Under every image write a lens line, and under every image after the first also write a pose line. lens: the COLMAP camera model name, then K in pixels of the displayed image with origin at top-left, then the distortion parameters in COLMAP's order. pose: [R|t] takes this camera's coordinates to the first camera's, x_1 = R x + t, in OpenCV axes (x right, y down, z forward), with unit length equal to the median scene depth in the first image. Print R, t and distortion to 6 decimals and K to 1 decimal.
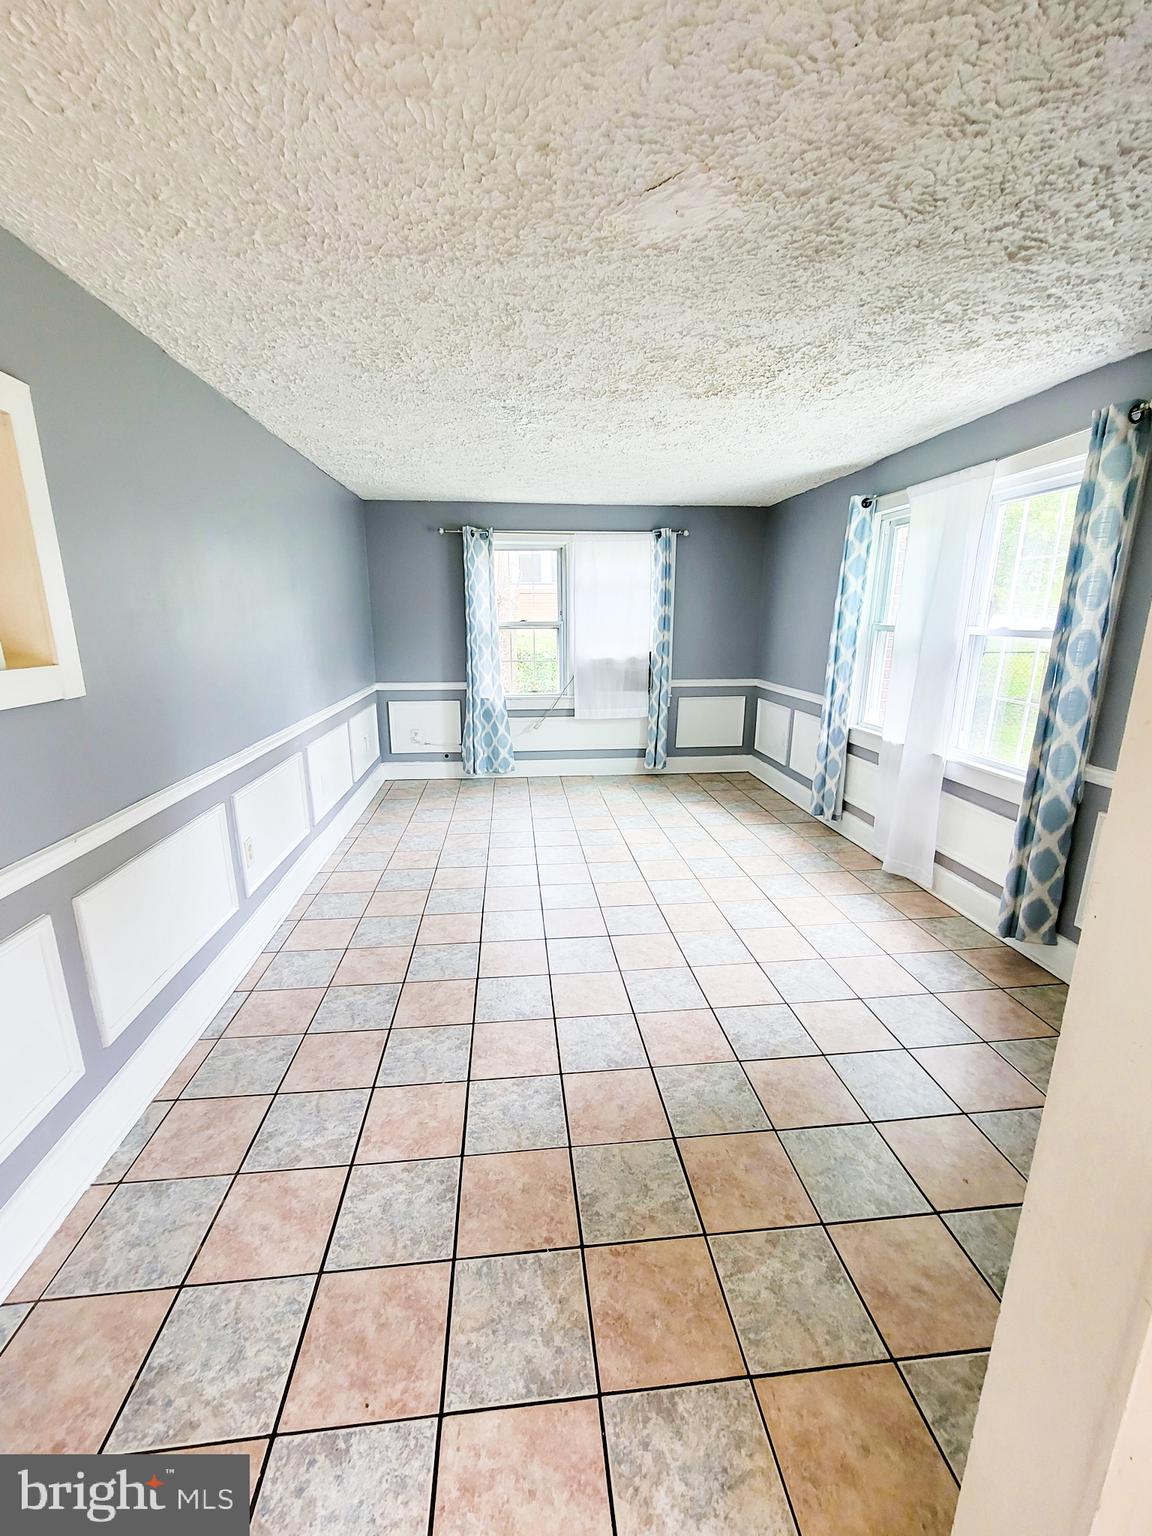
lens RADIAL K [[632.0, 0, 573.6], [0, 632.0, 768.2], [0, 0, 1]] dist [-0.010584, 0.003378]
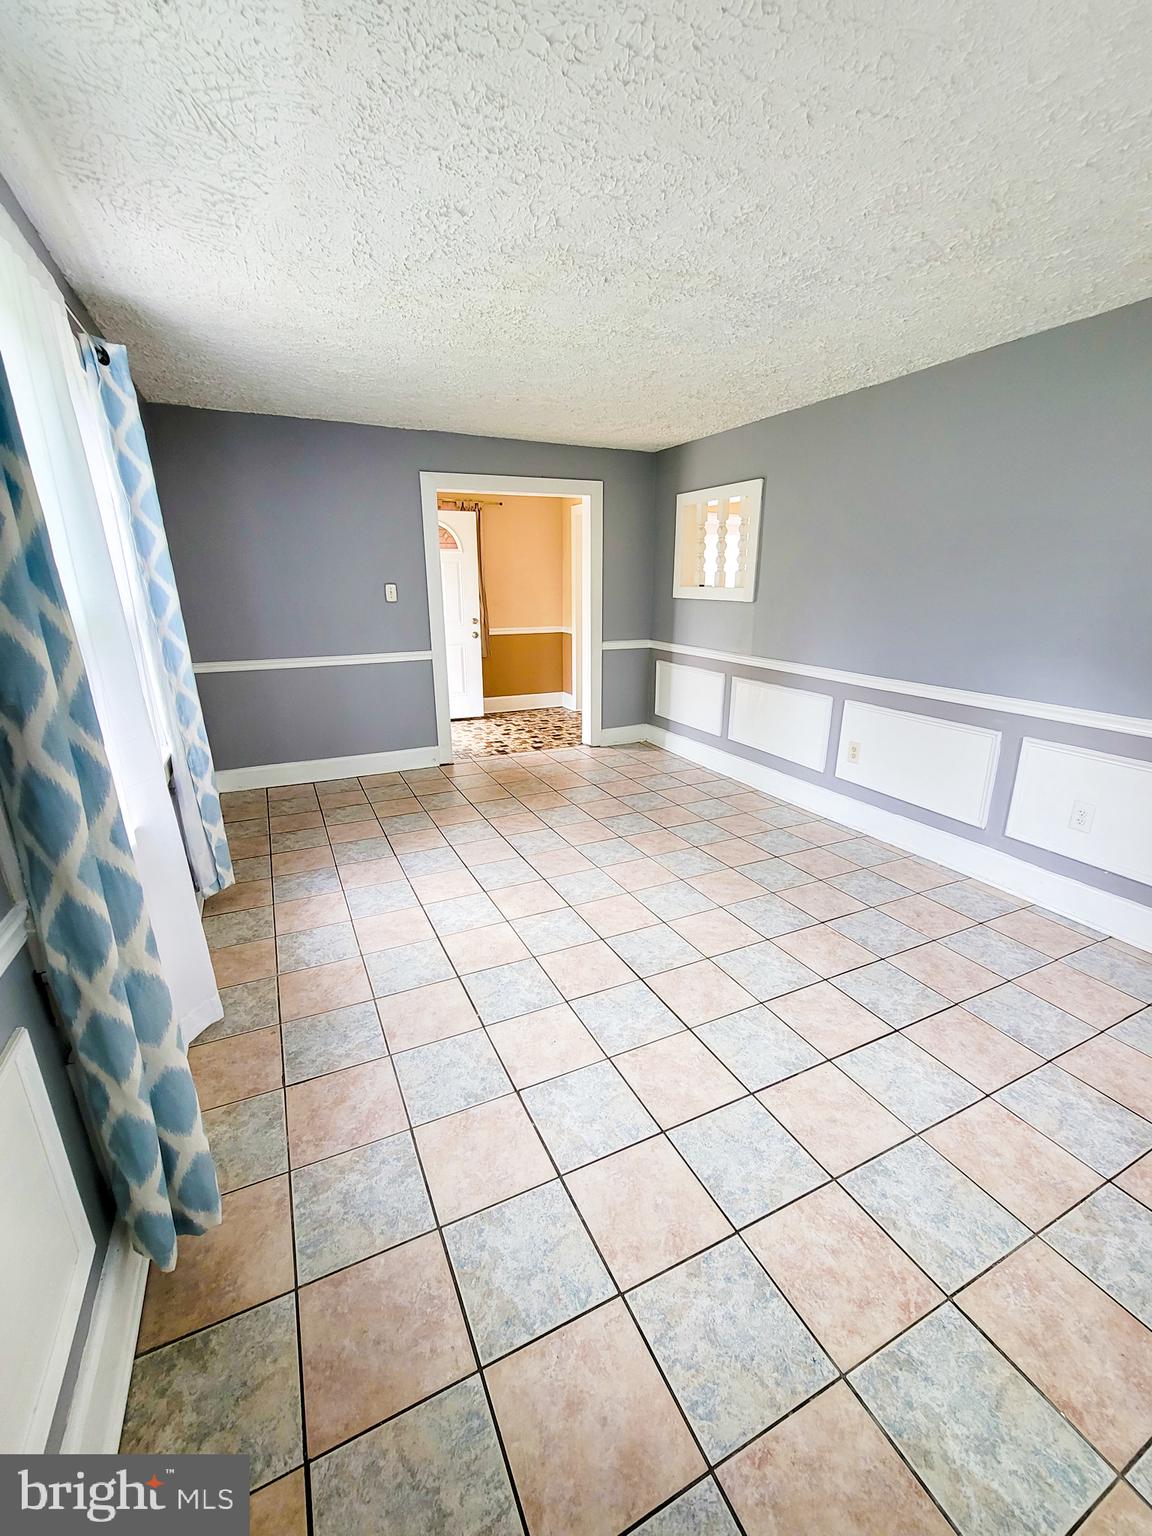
lens RADIAL K [[632.0, 0, 573.6], [0, 632.0, 768.2], [0, 0, 1]] dist [-0.010584, 0.003378]
pose [[-0.938717, 0.102231, -0.329180, 0.374980], [-0.078841, 0.866006, 0.493779, -0.355161], [0.335551, 0.489472, -0.804874, 1.524797]]
